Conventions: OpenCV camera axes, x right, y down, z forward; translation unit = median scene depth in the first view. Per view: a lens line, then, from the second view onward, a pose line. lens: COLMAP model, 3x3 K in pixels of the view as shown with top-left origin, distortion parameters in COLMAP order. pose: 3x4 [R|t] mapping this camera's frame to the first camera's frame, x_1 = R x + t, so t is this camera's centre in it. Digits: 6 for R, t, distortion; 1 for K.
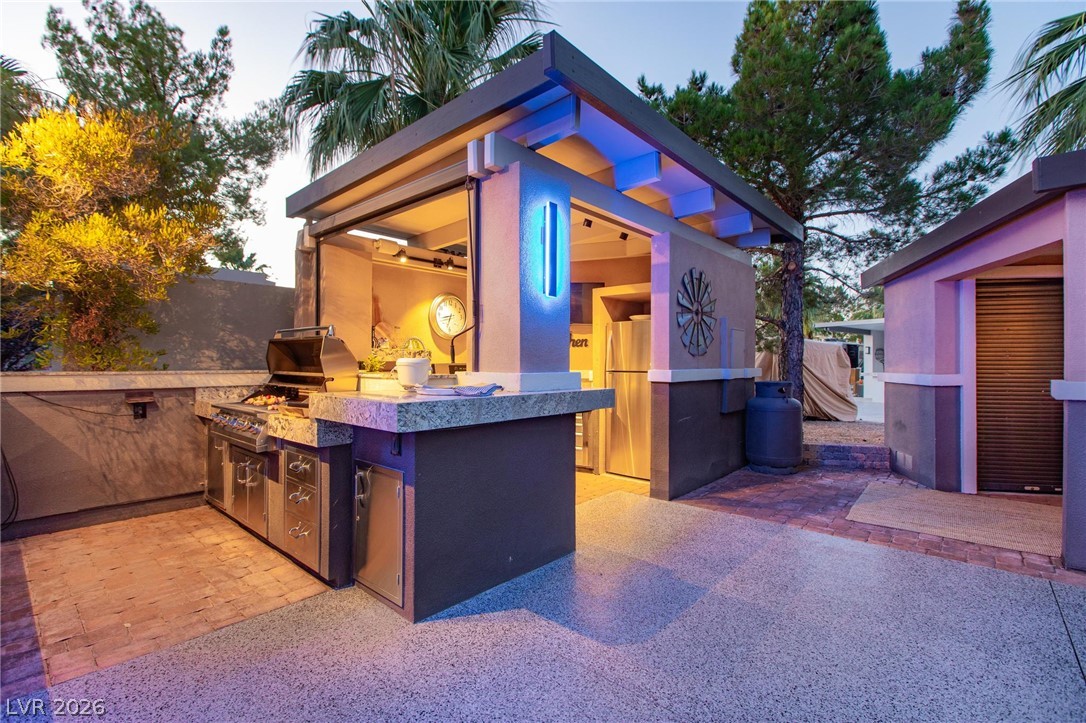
lens RADIAL K [[497.6, 0, 537.8], [0, 497.6, 360.8], [0, 0, 1]] dist [-0.006442, 0.000197]
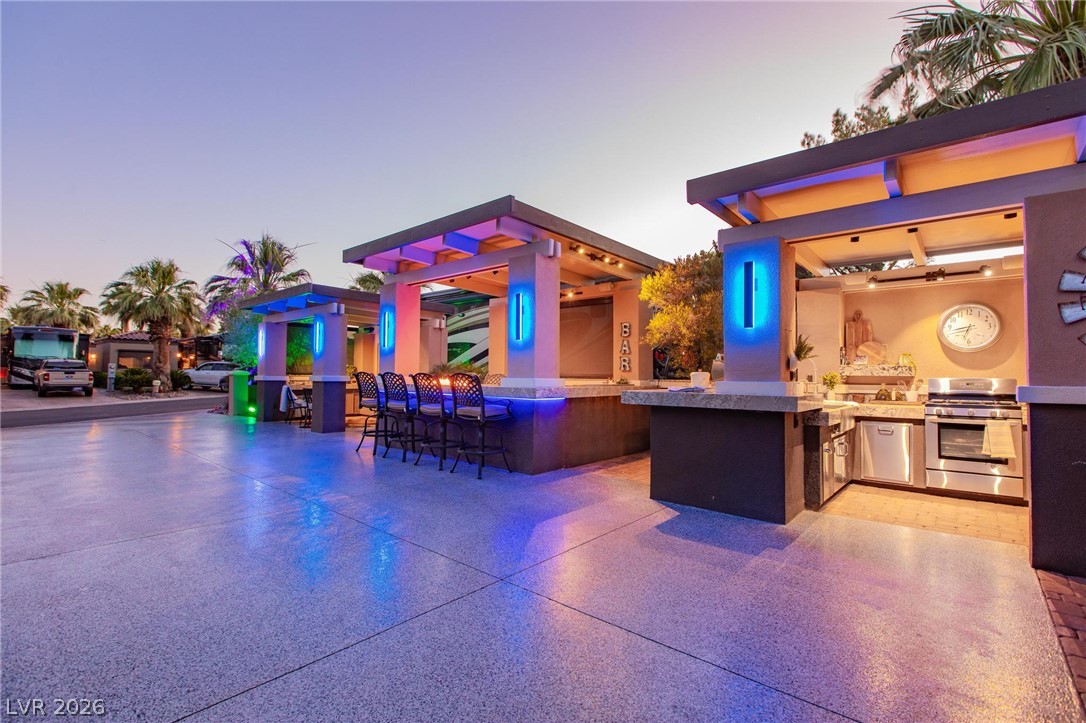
lens RADIAL K [[497.6, 0, 543.7], [0, 497.6, 367.2], [0, 0, 1]] dist [-0.006442, 0.000197]
pose [[0.019326, -0.011151, -0.999751, 0.982800], [-0.003118, 0.999932, -0.011214, -0.003290], [0.999808, 0.003334, 0.019289, 0.264765]]
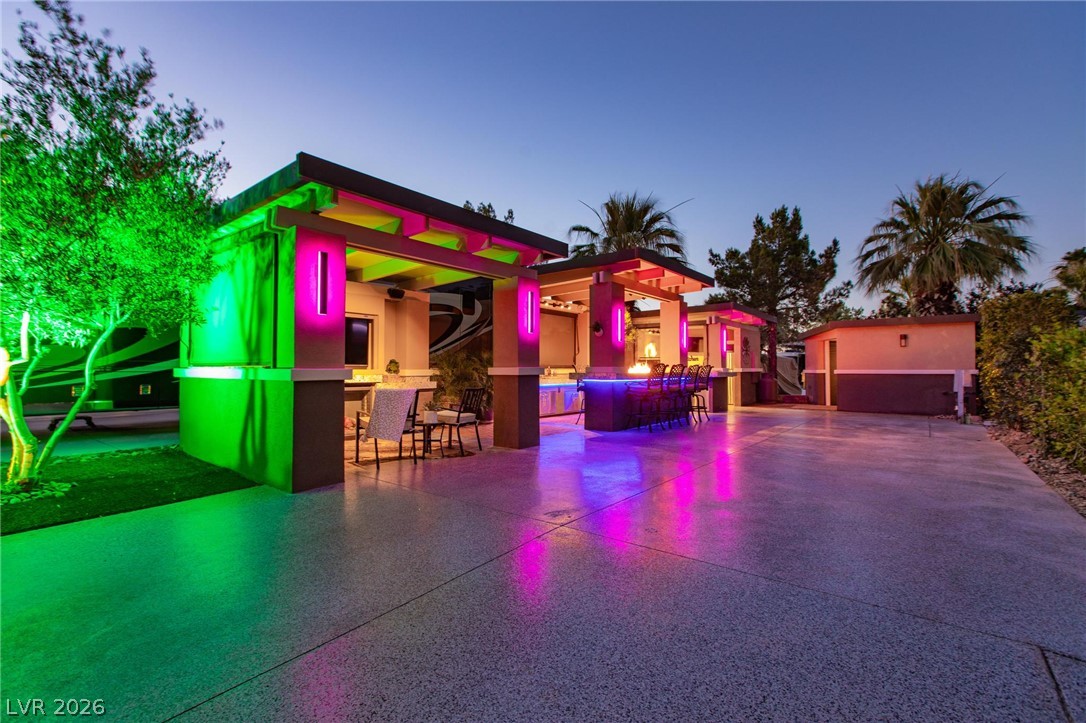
lens RADIAL K [[491.4, 0, 540.9], [0, 491.4, 362.6], [0, 0, 1]] dist [0.003289, -0.000313]
pose [[0.998064, -0.002574, 0.062135, -1.300060], [0.003440, 0.999898, -0.013840, 0.020102], [-0.062093, 0.014027, 0.997972, -2.258336]]
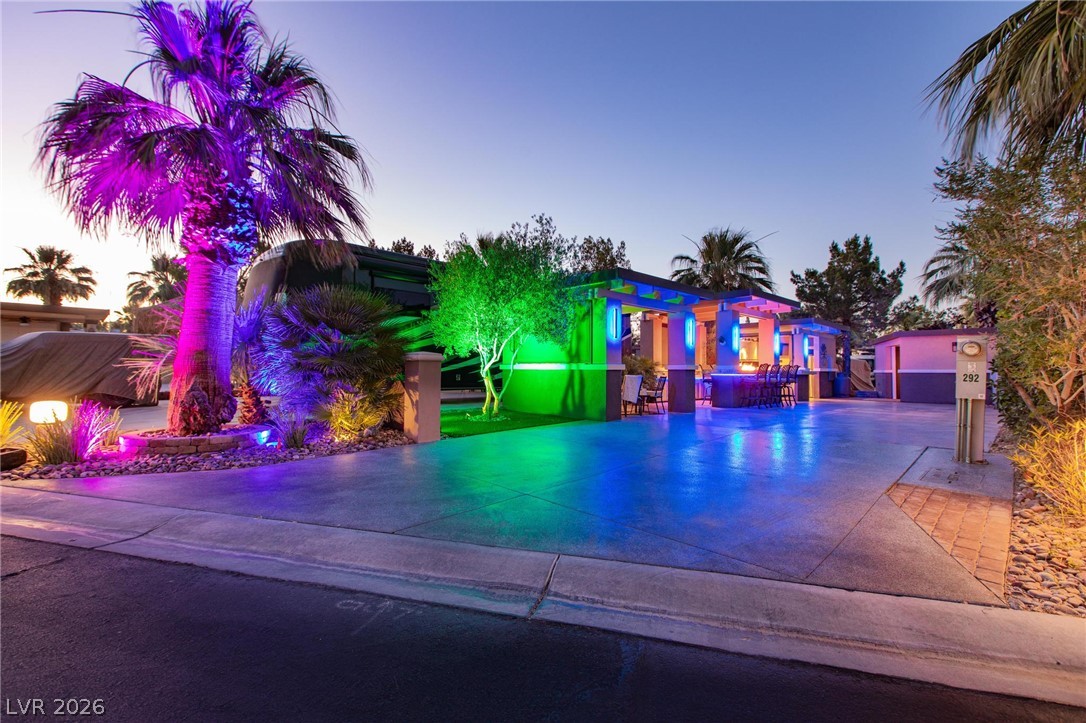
lens RADIAL K [[491.4, 0, 539.1], [0, 491.4, 362.2], [0, 0, 1]] dist [0.003289, -0.000313]
pose [[0.998254, -0.000080, -0.059066, -1.889185], [-0.001081, 0.999807, -0.019638, 0.050059], [0.059056, 0.019668, 0.998061, -3.364556]]
